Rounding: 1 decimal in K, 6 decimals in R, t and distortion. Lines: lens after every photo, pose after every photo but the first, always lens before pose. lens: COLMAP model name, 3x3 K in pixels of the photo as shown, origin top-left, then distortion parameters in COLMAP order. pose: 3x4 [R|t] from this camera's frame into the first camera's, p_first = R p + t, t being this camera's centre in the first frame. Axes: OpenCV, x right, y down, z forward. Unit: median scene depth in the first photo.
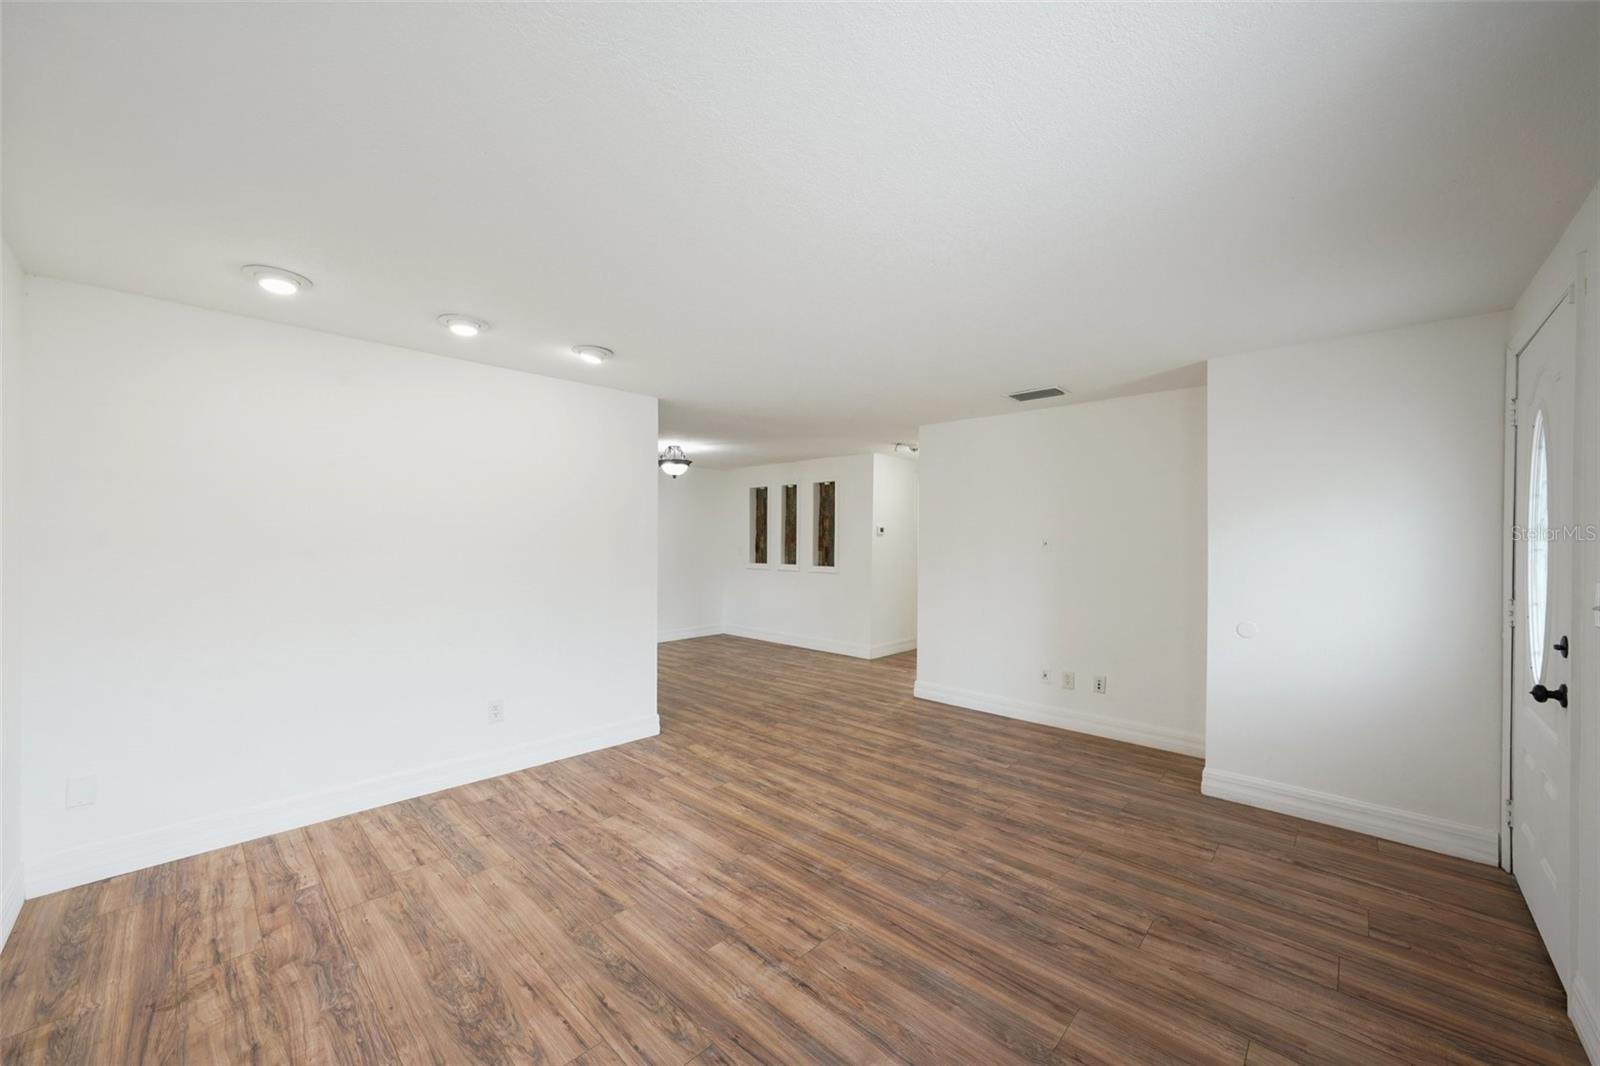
lens RADIAL K [[598.0, 0, 800.0], [0, 598.0, 533.0], [0, 0, 1]] dist [-0.001493, -0.000201]
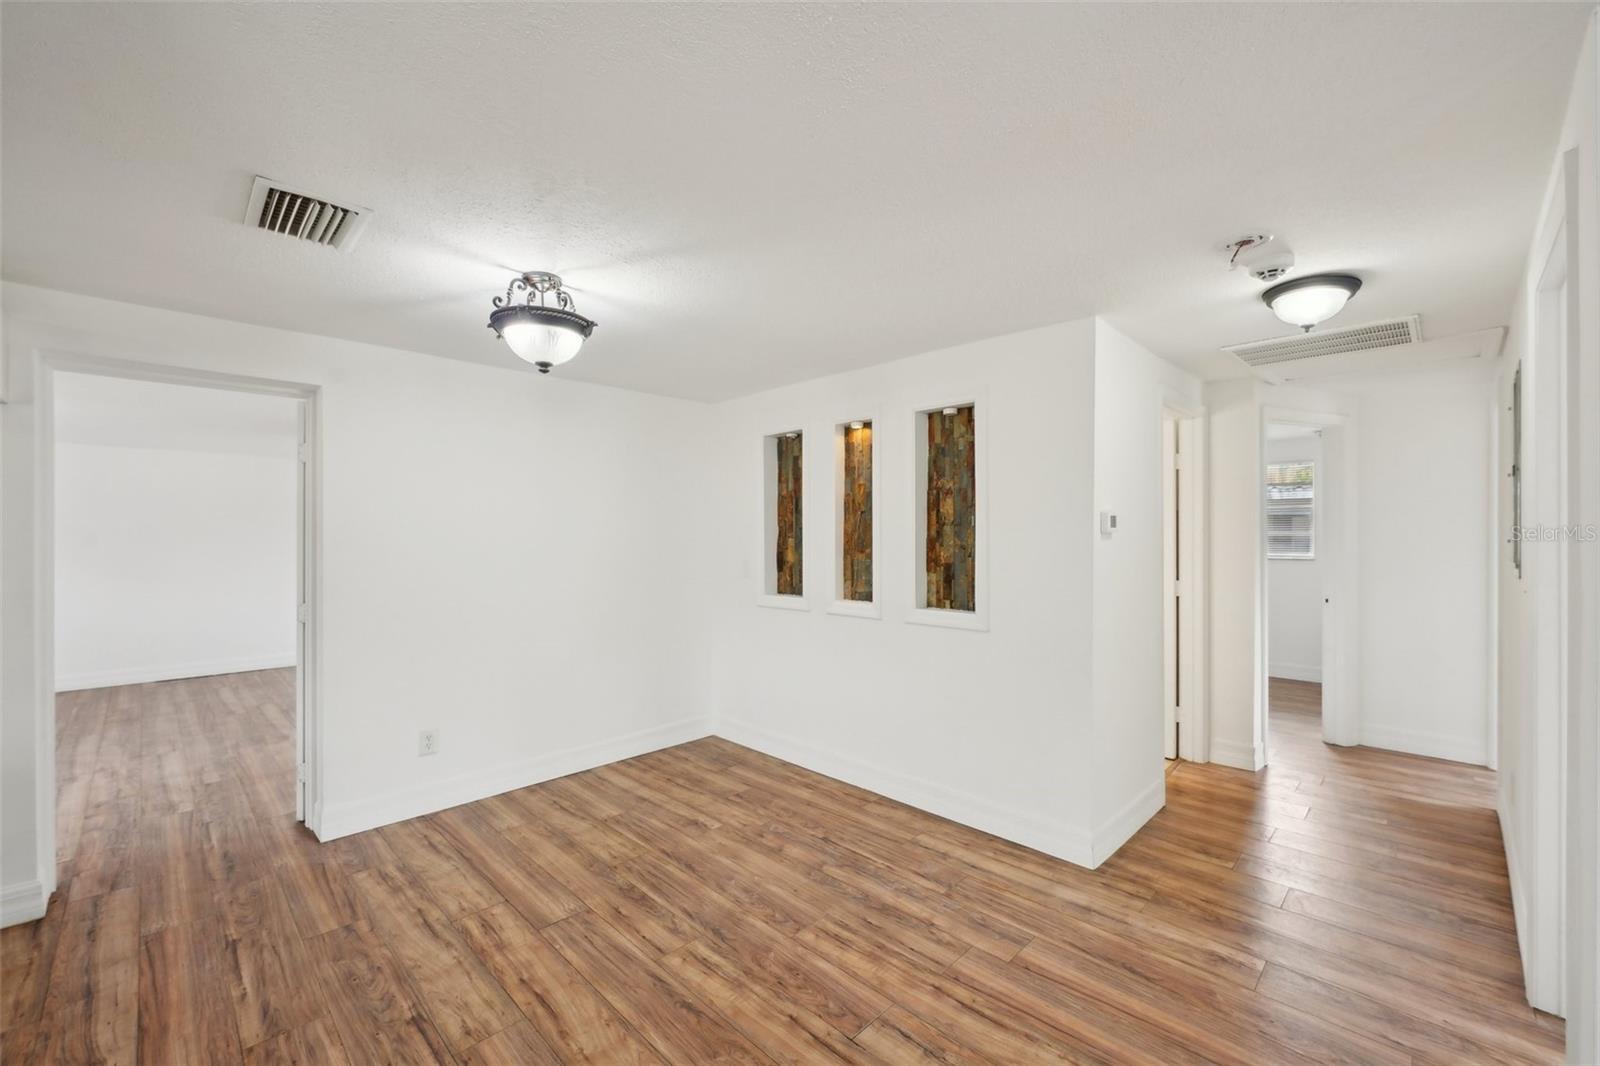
lens RADIAL K [[650.8, 0, 800.0], [0, 650.8, 533.0], [0, 0, 1]] dist [-0.004162, -0.000462]
pose [[0.999635, -0.005321, -0.026480, -0.099834], [0.005453, 0.999973, 0.004887, -0.001382], [0.026453, -0.005030, 0.999637, 1.133095]]
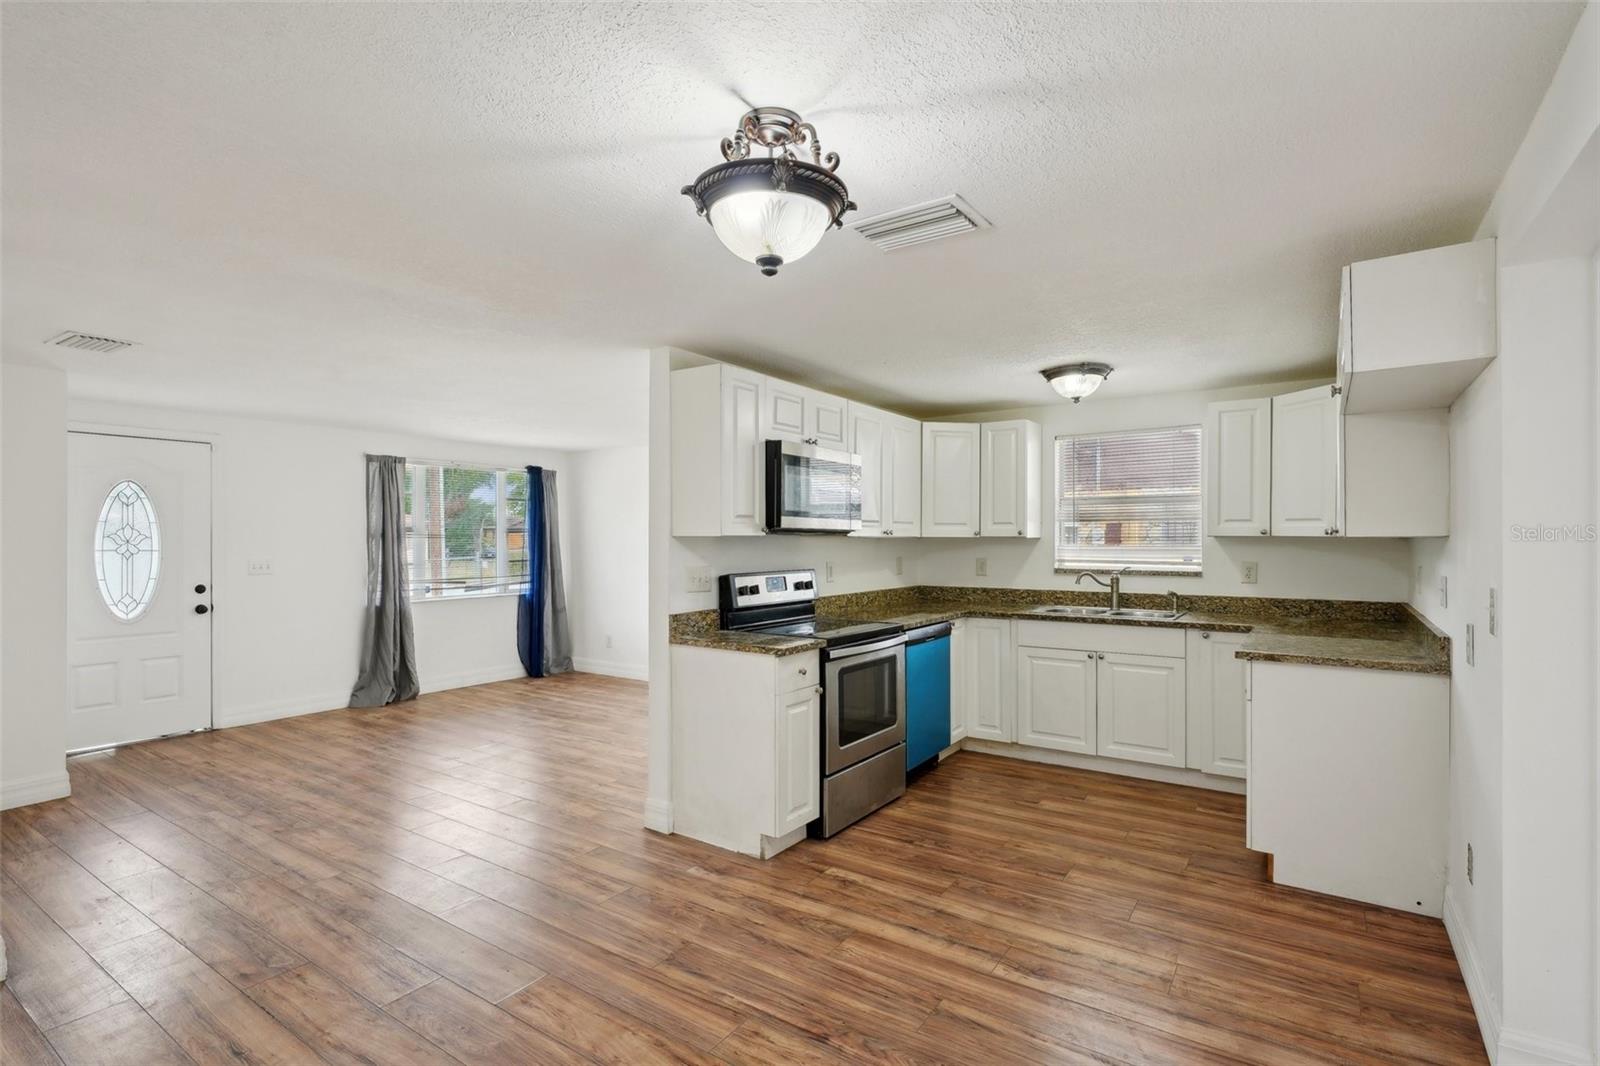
lens RADIAL K [[771.1, 0, 795.4], [0, 771.1, 542.7], [0, 0, 1]] dist [0.000356, -0.000182]
pose [[-0.987819, -0.004078, -0.155553, -0.314199], [-0.003216, 0.999978, -0.005789, 0.006782], [0.155574, -0.005218, -0.987811, 2.264986]]
